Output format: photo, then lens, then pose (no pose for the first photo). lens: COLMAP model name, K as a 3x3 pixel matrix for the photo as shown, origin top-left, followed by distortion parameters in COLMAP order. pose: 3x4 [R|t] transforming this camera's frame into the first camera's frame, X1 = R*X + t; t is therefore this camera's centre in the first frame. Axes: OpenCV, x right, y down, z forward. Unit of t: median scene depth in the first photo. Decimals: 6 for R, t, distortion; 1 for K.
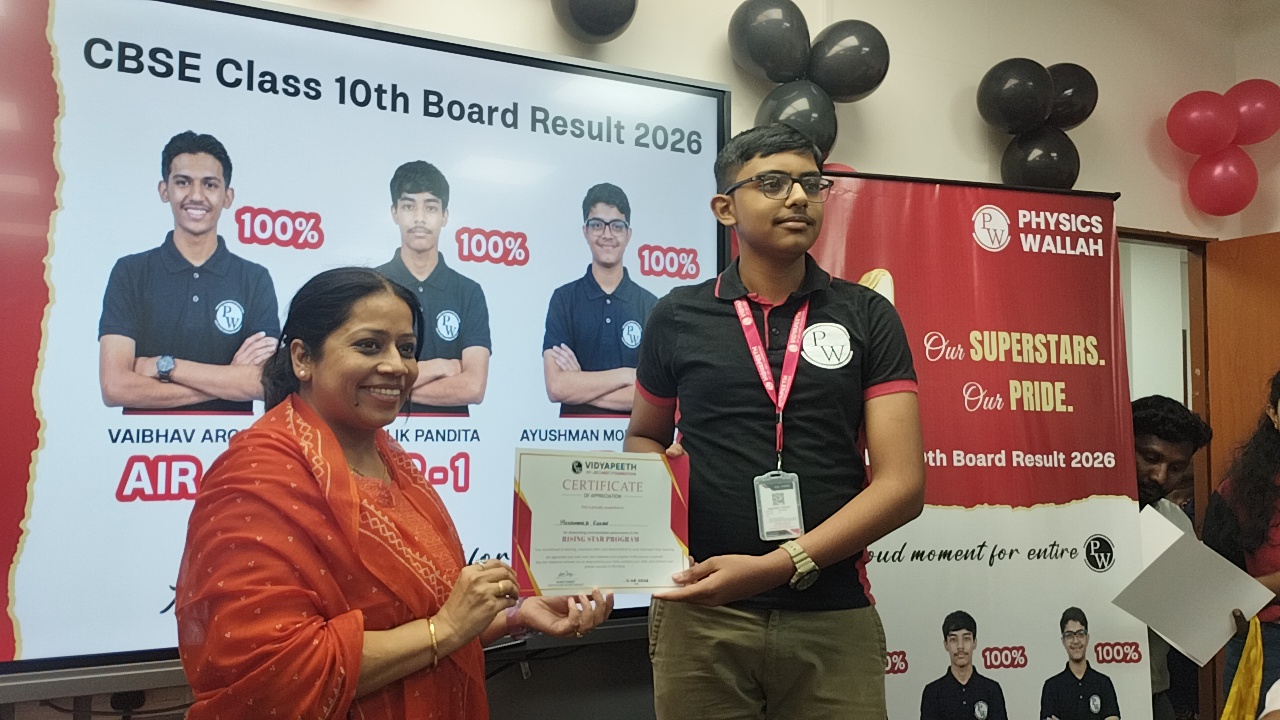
lens RADIAL K [[1061.0, 0, 646.5], [0, 1061.0, 366.0], [0, 0, 1]] dist [0.063350, -0.083850]
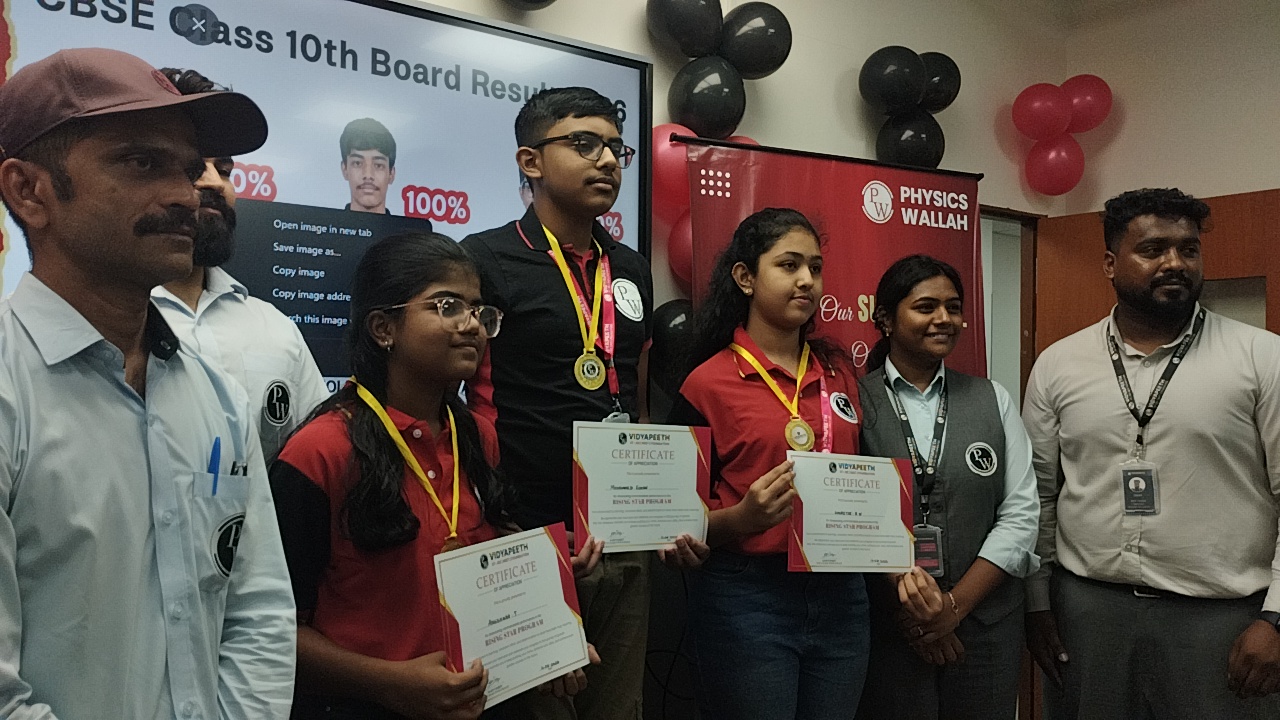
lens RADIAL K [[1061.0, 0, 650.2], [0, 1061.0, 358.7], [0, 0, 1]] dist [0.063350, -0.083850]
pose [[0.984535, 0.010558, 0.174870, -0.117167], [-0.017479, 0.999122, 0.038082, -0.005636], [-0.174314, -0.040550, 0.983855, -0.060342]]
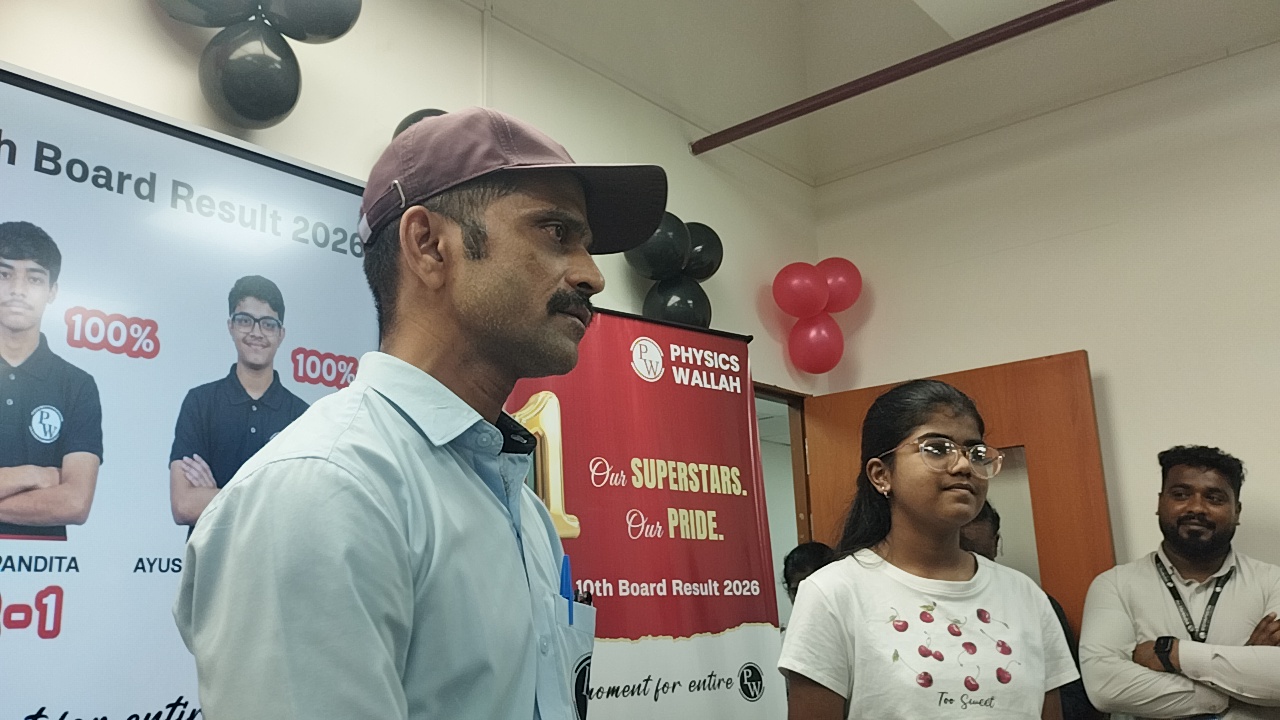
lens RADIAL K [[1061.0, 0, 642.6], [0, 1061.0, 363.5], [0, 0, 1]] dist [0.063350, -0.083850]
pose [[0.925925, 0.052173, 0.374087, -0.072765], [0.014678, 0.984696, -0.173663, 0.060753], [-0.377423, 0.166290, 0.910988, 0.086760]]
